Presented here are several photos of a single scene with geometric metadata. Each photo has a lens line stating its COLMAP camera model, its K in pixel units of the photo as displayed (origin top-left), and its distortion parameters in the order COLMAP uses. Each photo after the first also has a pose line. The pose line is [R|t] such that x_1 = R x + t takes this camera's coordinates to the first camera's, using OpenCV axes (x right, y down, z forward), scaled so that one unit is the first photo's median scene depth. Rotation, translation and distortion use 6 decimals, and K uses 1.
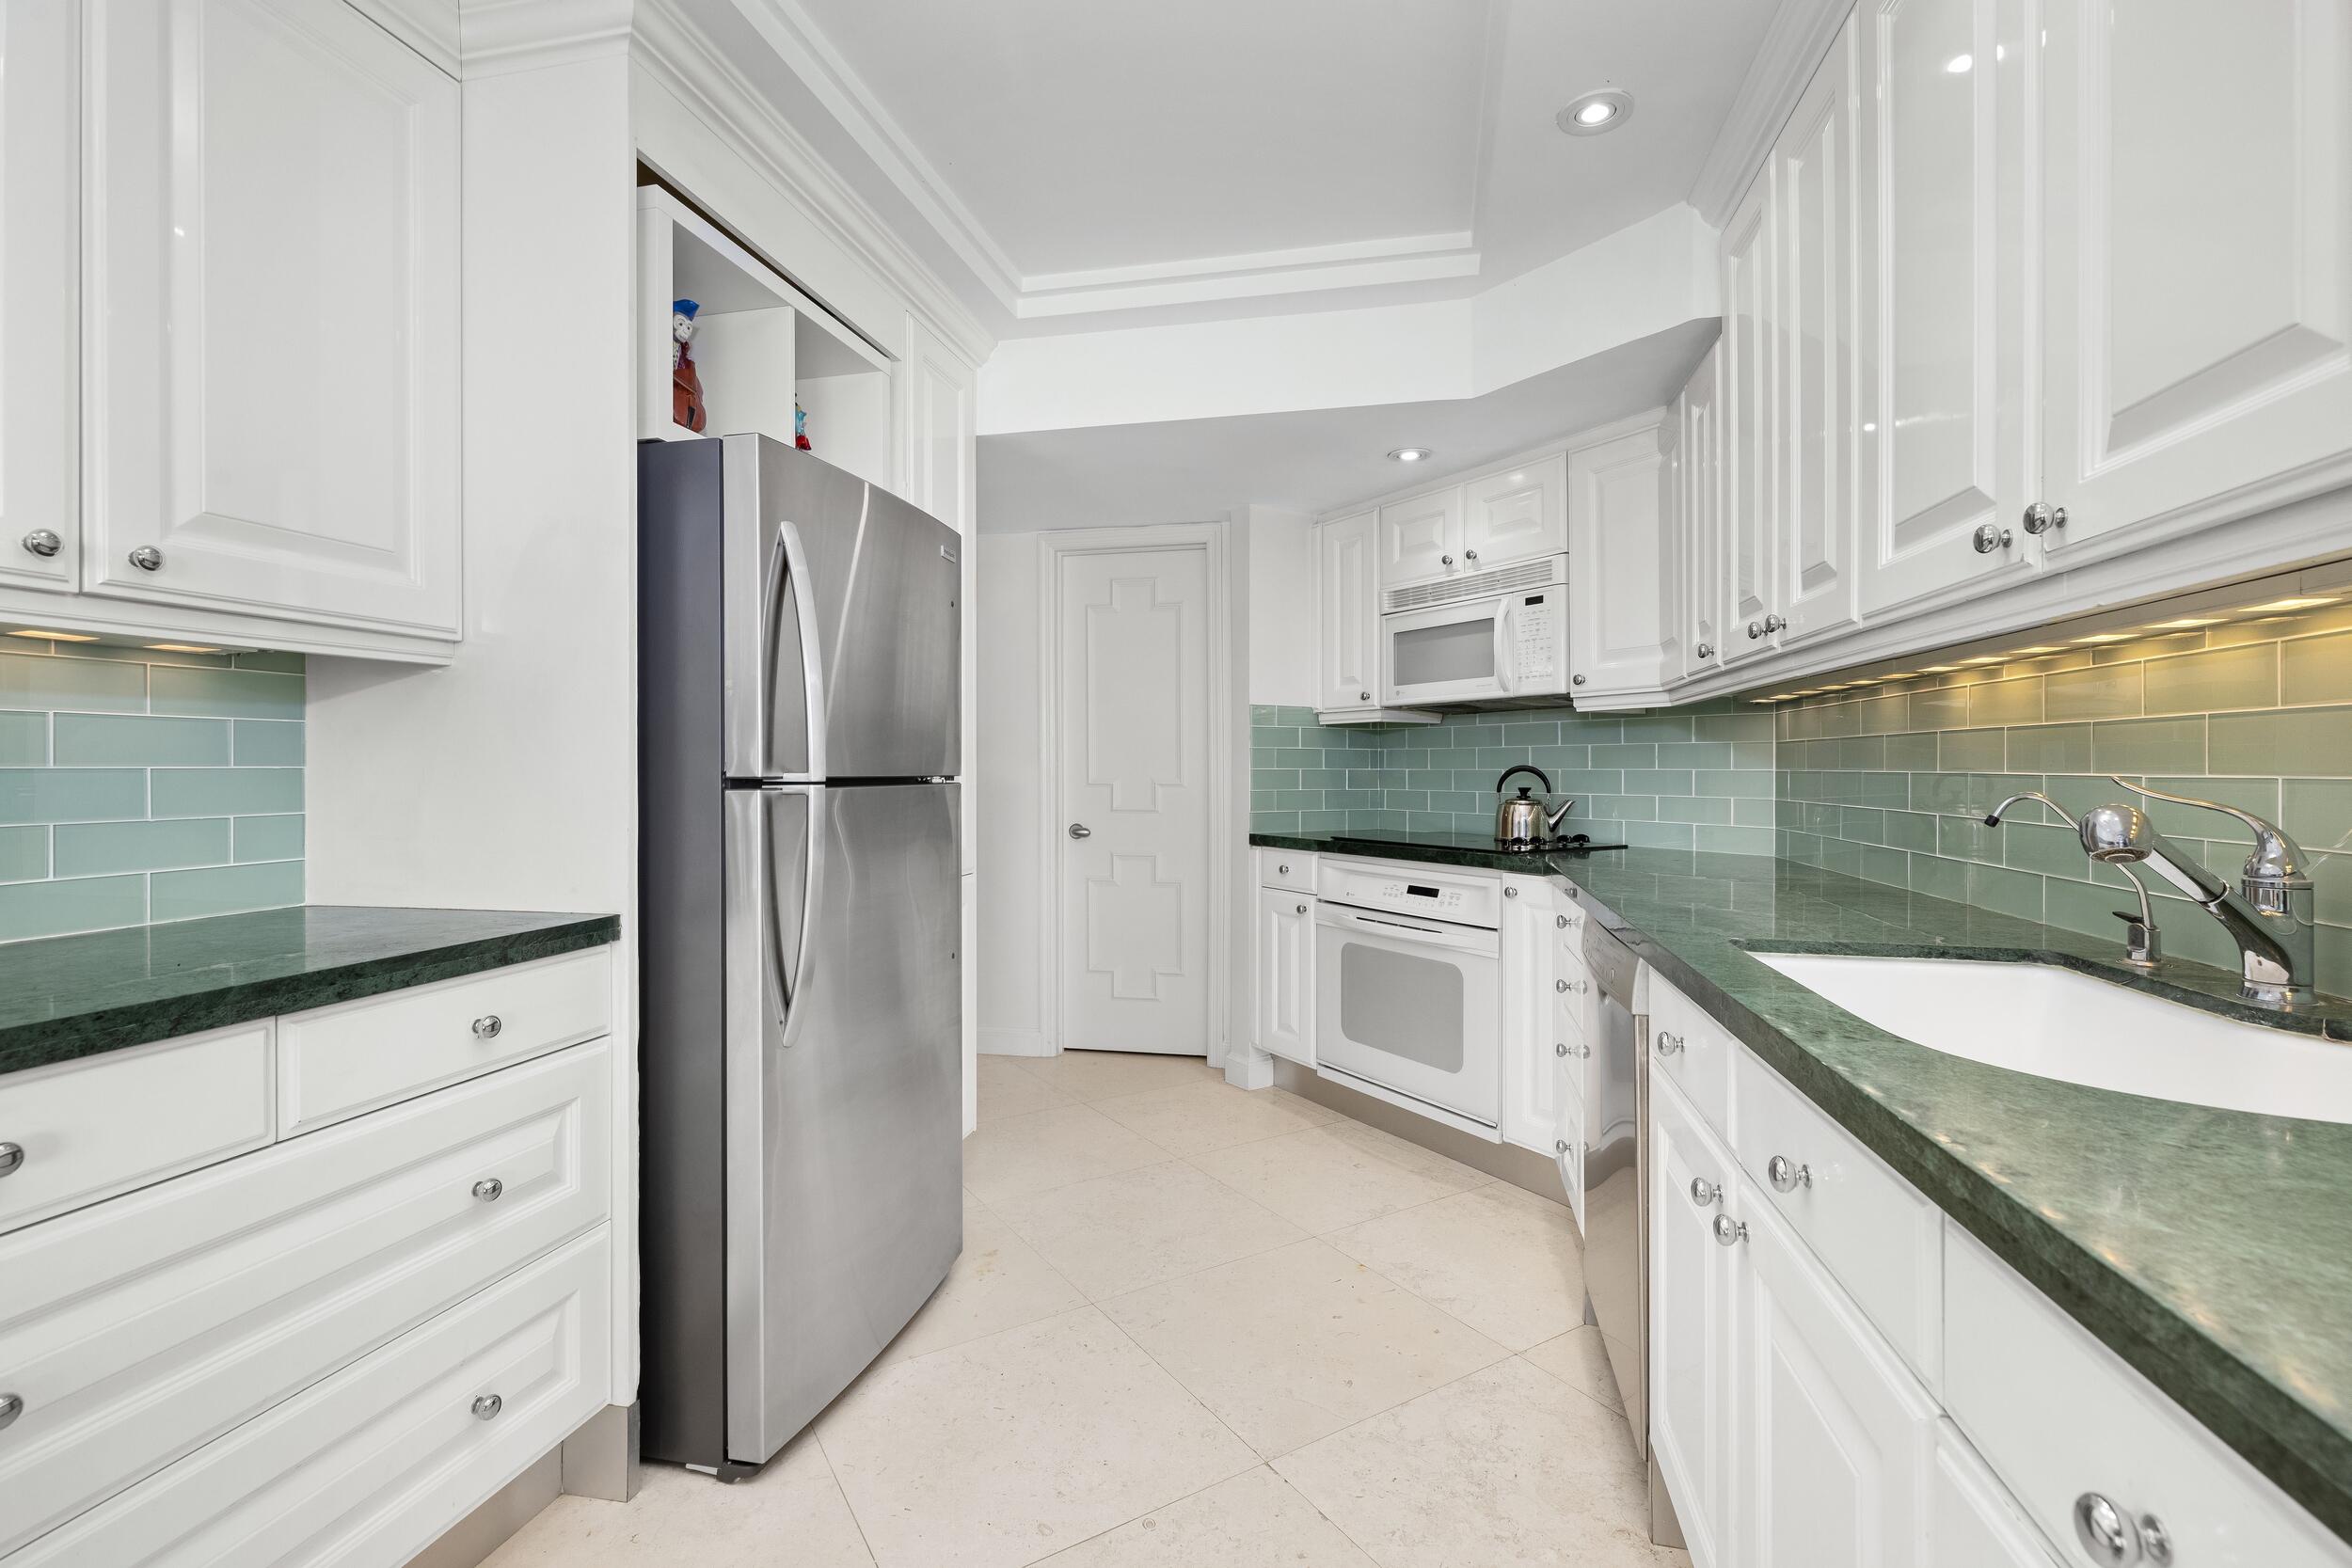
lens RADIAL K [[1062.3, 0, 1183.3], [0, 1062.3, 764.0], [0, 0, 1]] dist [-0.005641, 0.000461]
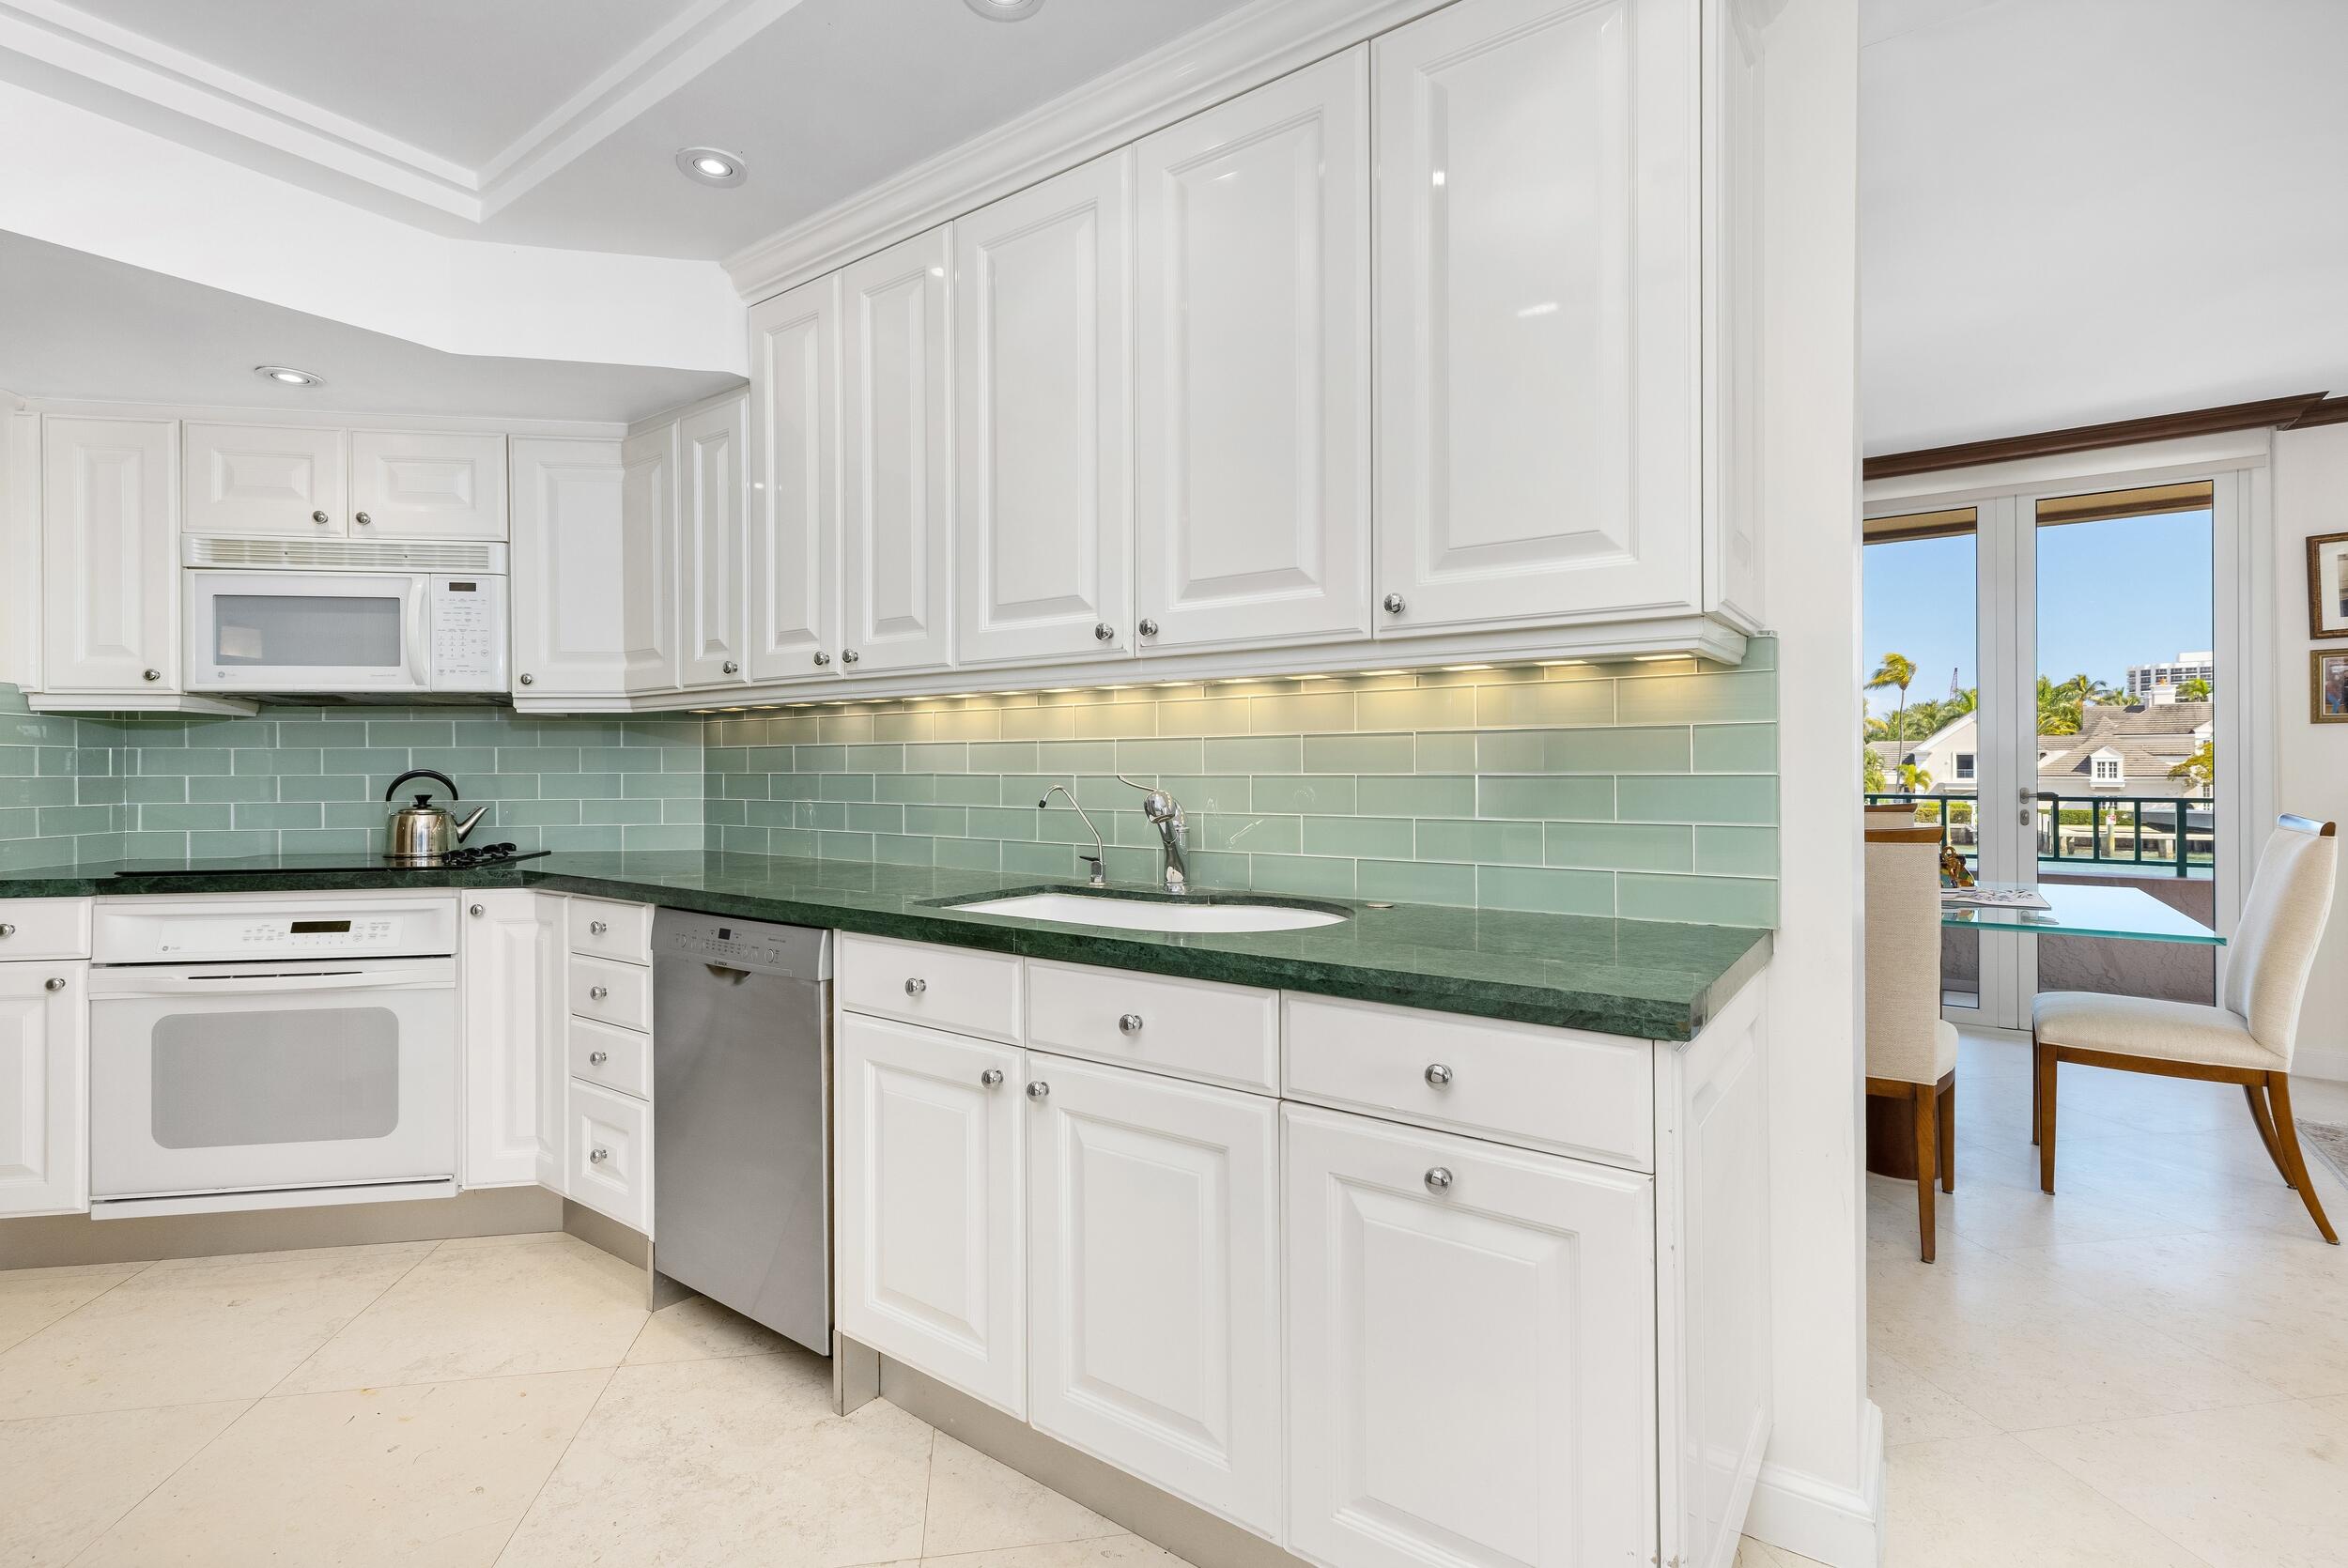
lens RADIAL K [[1060.4, 0, 1181.3], [0, 1060.4, 764.0], [0, 0, 1]] dist [-0.005641, 0.000461]
pose [[0.386836, 0.000534, 0.922148, -0.257367], [0.001586, 0.999998, -0.001245, -0.001467], [-0.922147, 0.001944, 0.386835, 0.089247]]
